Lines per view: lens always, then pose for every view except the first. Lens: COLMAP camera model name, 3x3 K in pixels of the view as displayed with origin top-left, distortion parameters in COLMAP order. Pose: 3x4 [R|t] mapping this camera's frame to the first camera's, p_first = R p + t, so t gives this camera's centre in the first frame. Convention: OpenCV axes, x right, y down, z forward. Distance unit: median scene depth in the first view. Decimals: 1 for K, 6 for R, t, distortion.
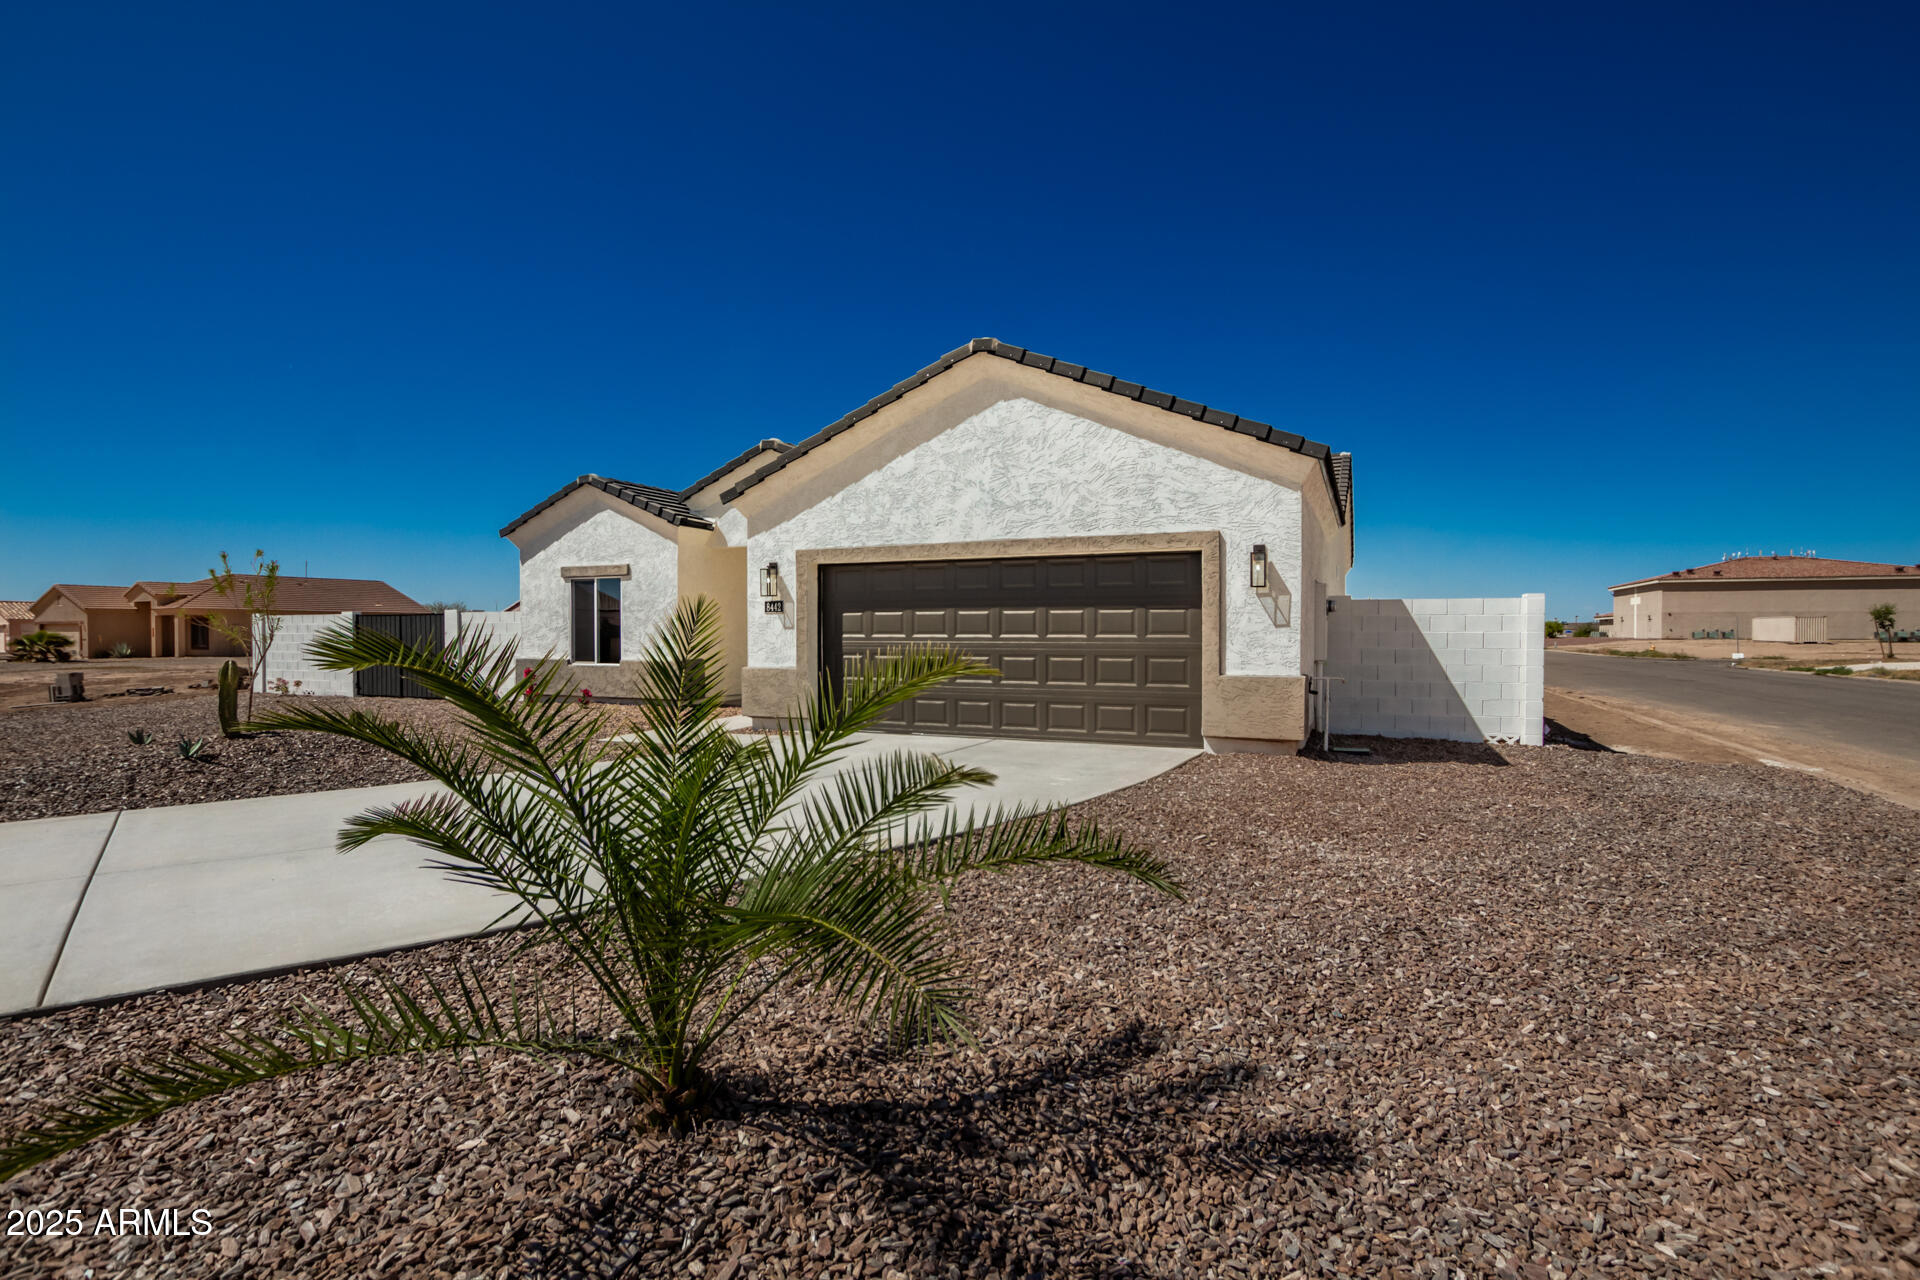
lens RADIAL K [[901.7, 0, 961.5], [0, 901.7, 643.6], [0, 0, 1]] dist [-0.039758, -0.000202]
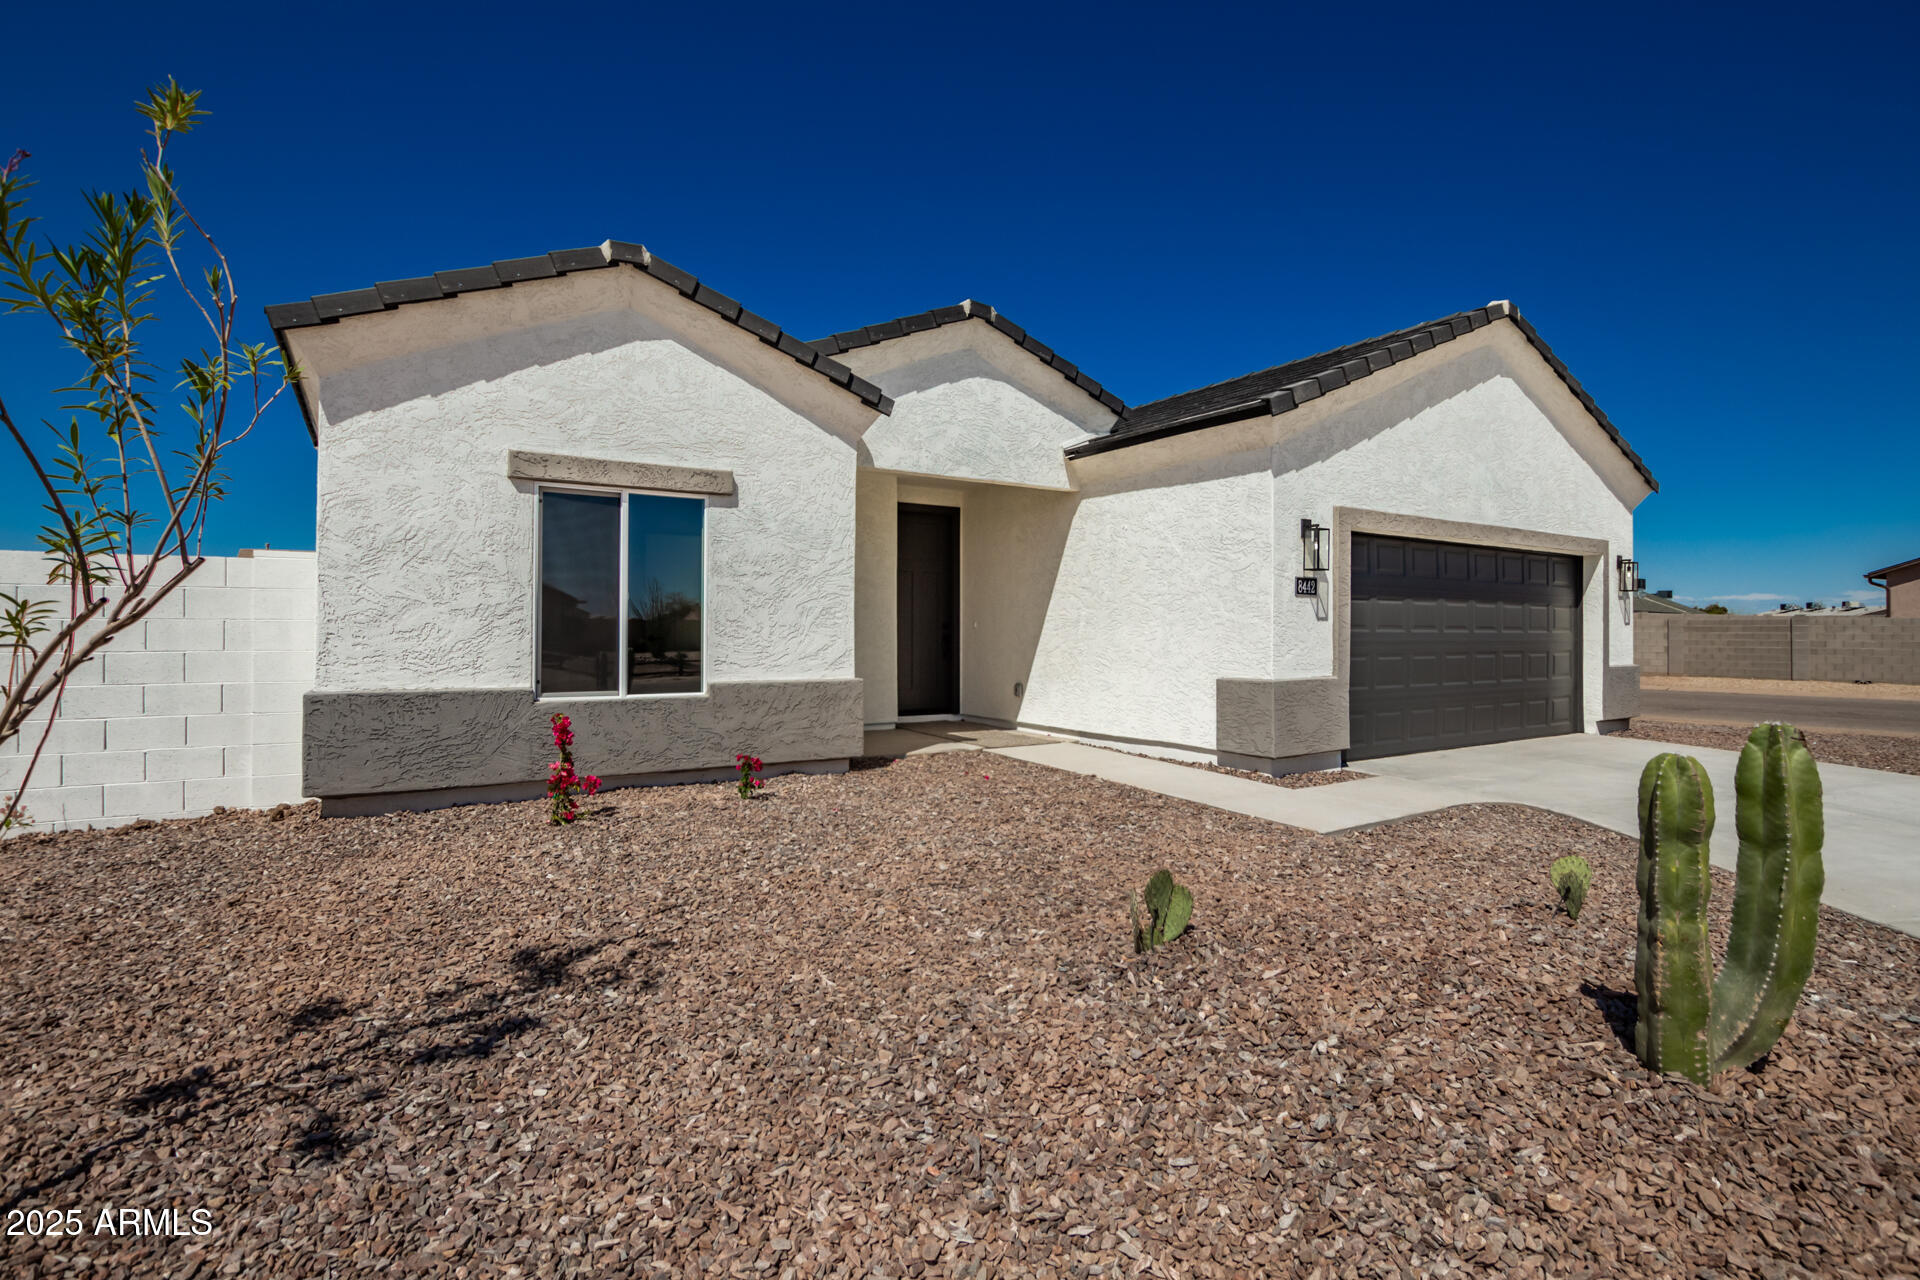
lens RADIAL K [[901.7, 0, 959.3], [0, 901.7, 625.2], [0, 0, 1]] dist [-0.039758, -0.000202]
pose [[0.554781, 0.001733, 0.831995, -0.683604], [0.003242, 0.999986, -0.004245, -0.008012], [-0.831990, 0.005053, 0.554767, 0.646217]]
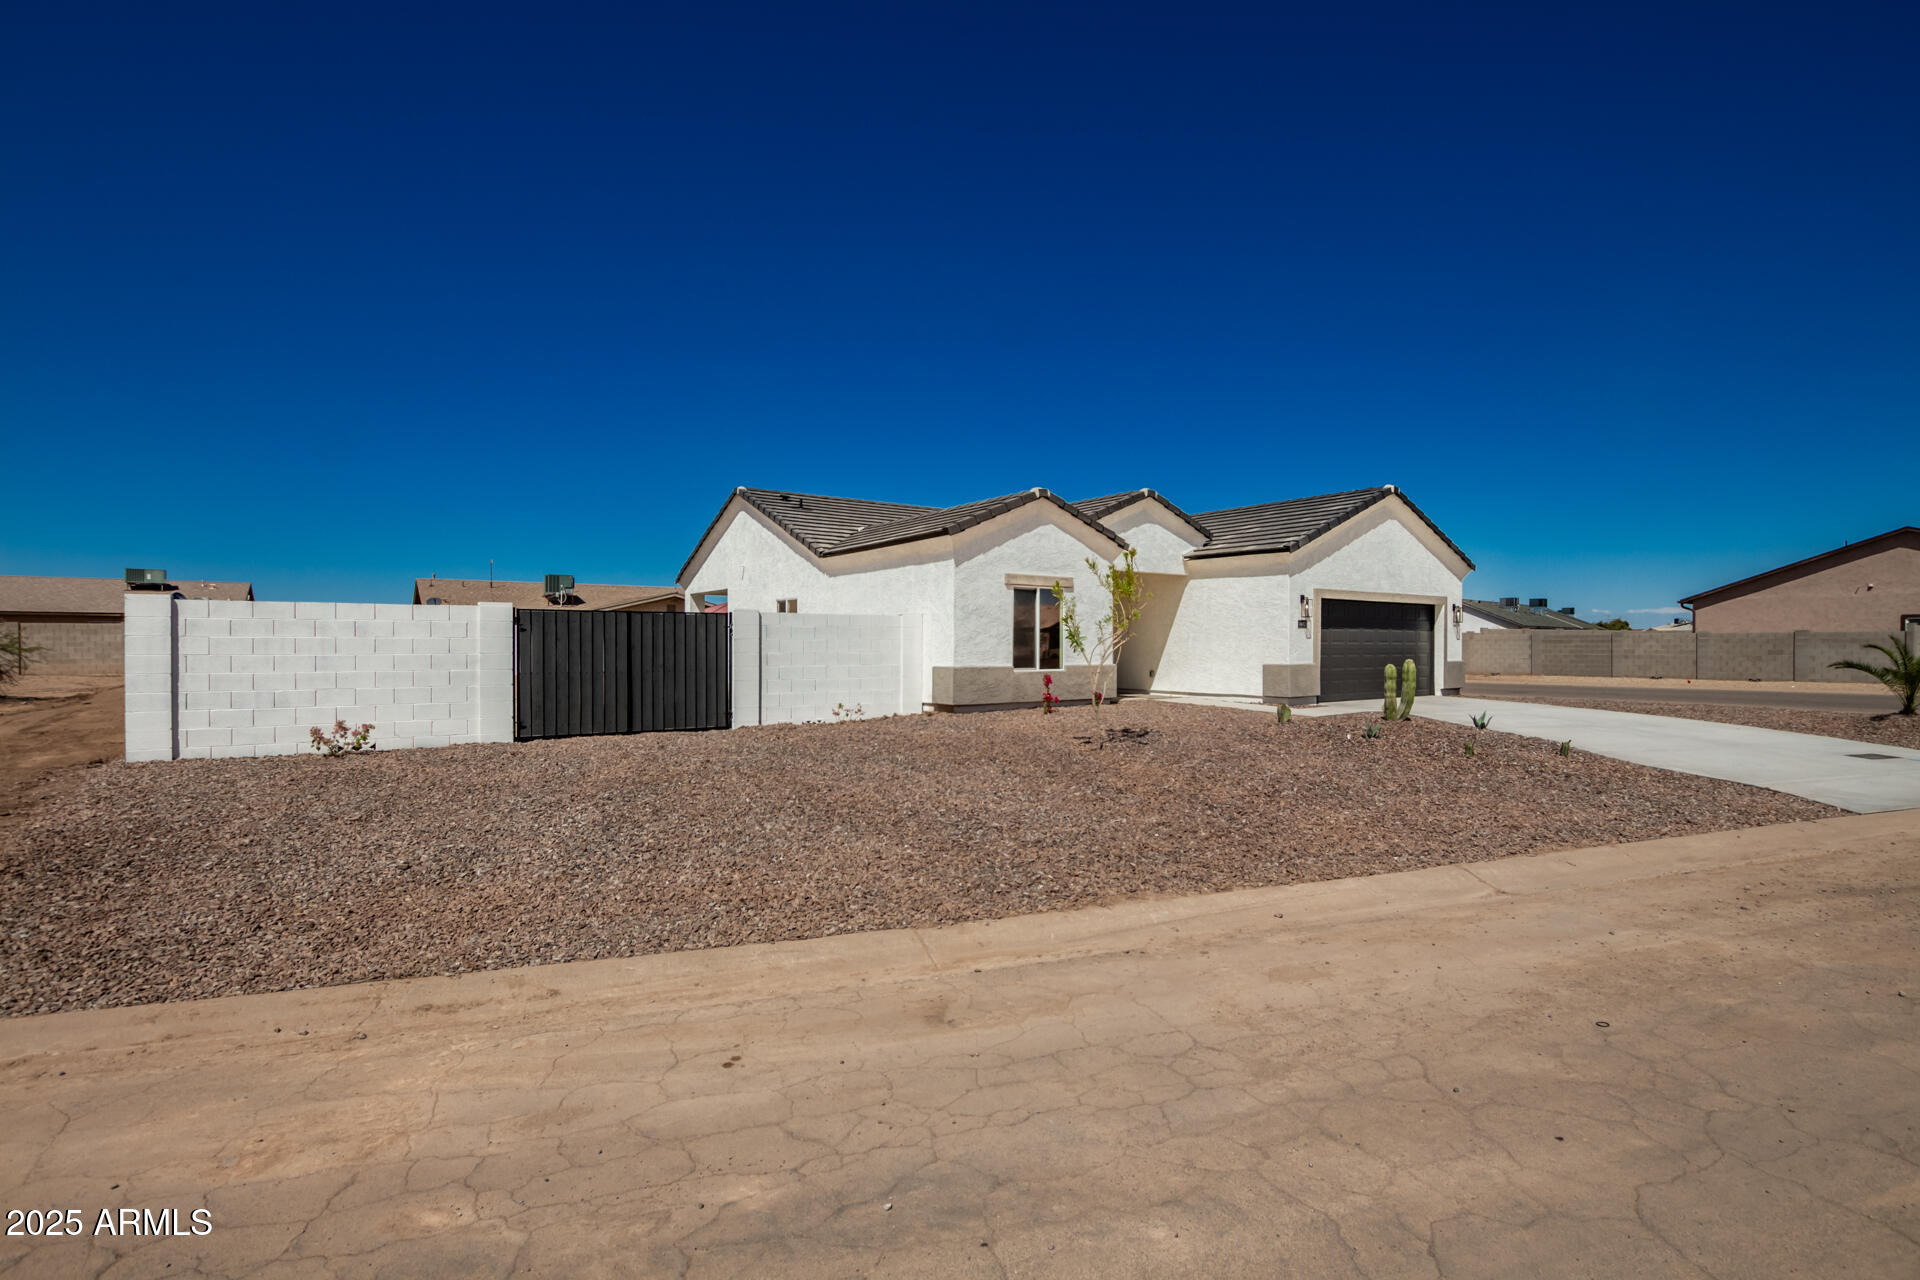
lens RADIAL K [[901.7, 0, 953.1], [0, 901.7, 647.8], [0, 0, 1]] dist [-0.039758, -0.000202]
pose [[0.512704, -0.008262, 0.858526, -1.385217], [0.005881, 0.999964, 0.006111, -0.010202], [-0.858545, 0.001915, 0.512734, 0.556593]]
